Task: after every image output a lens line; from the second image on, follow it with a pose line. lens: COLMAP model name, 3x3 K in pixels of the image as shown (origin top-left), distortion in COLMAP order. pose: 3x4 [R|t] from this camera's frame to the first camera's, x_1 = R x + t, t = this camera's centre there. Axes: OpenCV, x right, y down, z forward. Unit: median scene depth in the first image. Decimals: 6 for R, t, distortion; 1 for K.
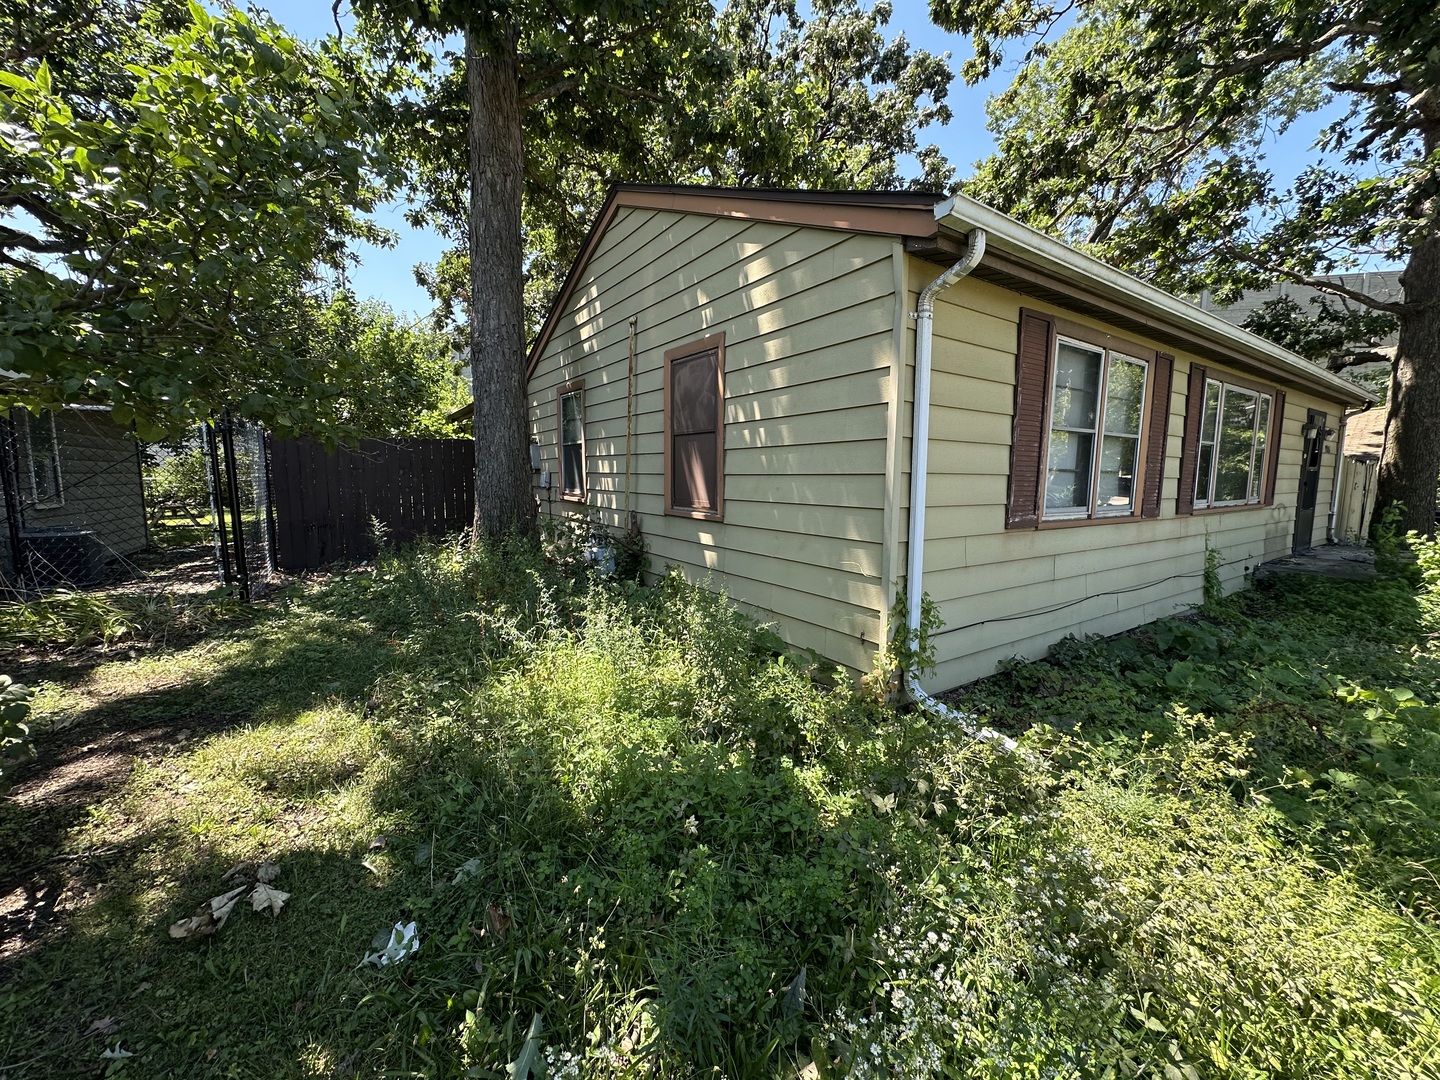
lens RADIAL K [[576.1, 0, 720.0], [0, 576.1, 540.0], [0, 0, 1]] dist [-0.003324, 0.003606]
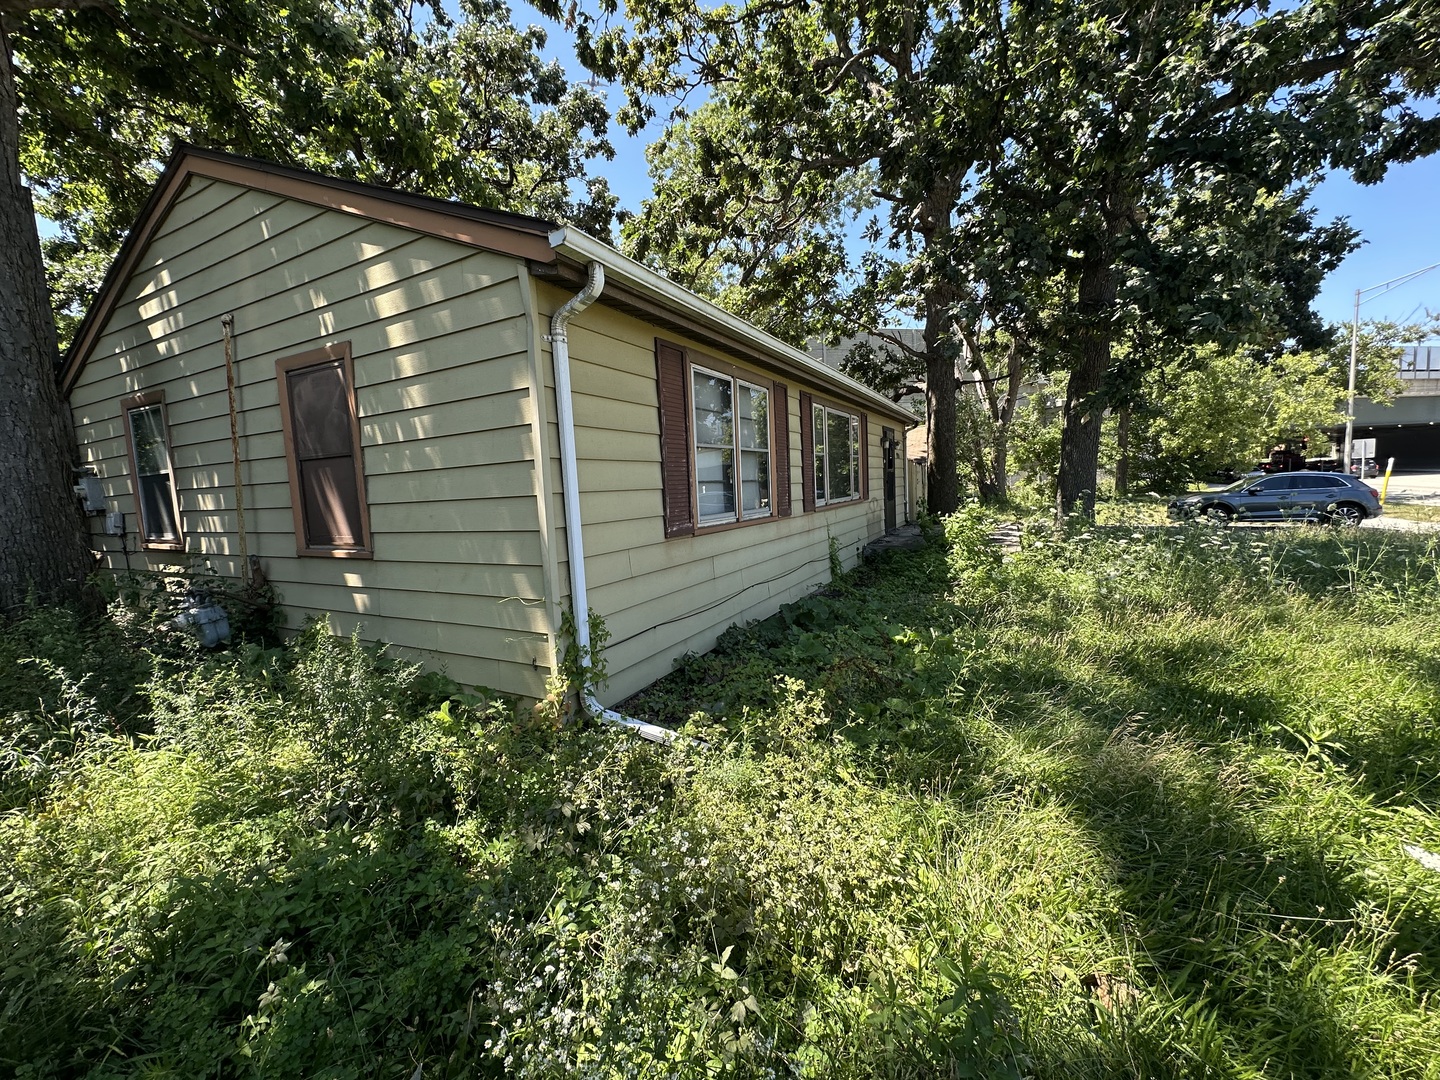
lens RADIAL K [[574.9, 0, 720.0], [0, 574.9, 540.0], [0, 0, 1]] dist [0.001420, -0.000003]
pose [[0.882942, -0.093032, 0.460172, 0.073091], [0.105334, 0.994436, -0.001063, -0.003445], [-0.457513, 0.049410, 0.887829, -0.012045]]
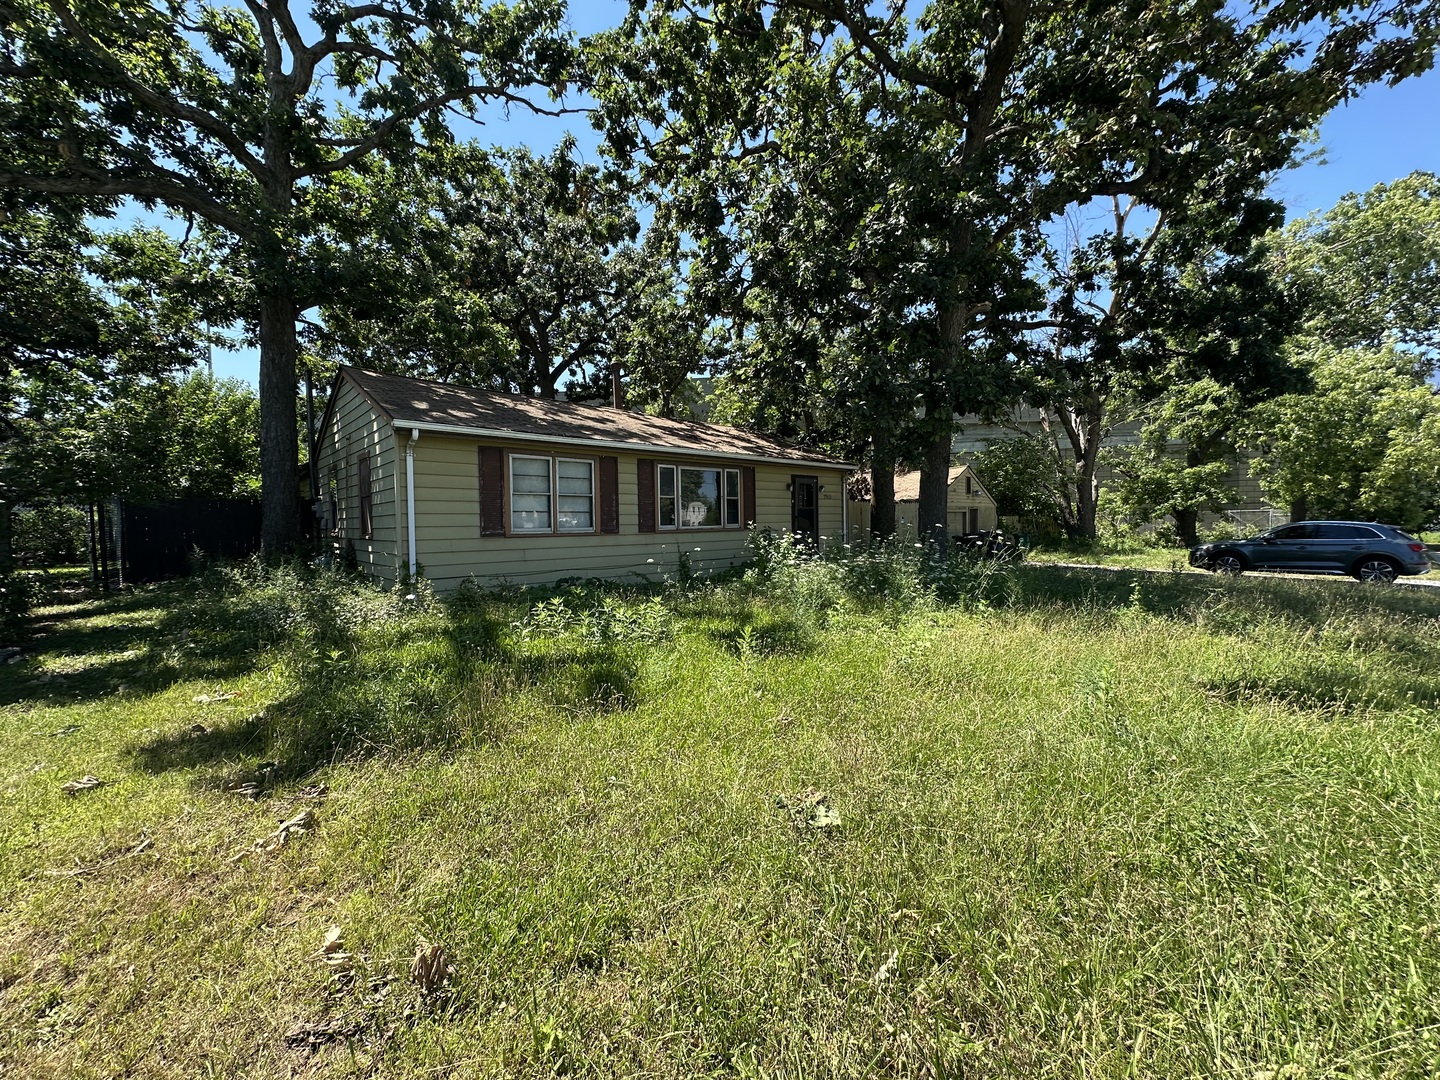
lens RADIAL K [[574.9, 0, 720.0], [0, 574.9, 540.0], [0, 0, 1]] dist [0.001420, -0.000003]
pose [[0.990003, -0.020127, 0.139605, 0.966252], [0.030255, 0.997031, -0.070811, 0.162249], [-0.137765, 0.074327, 0.987672, -1.237985]]
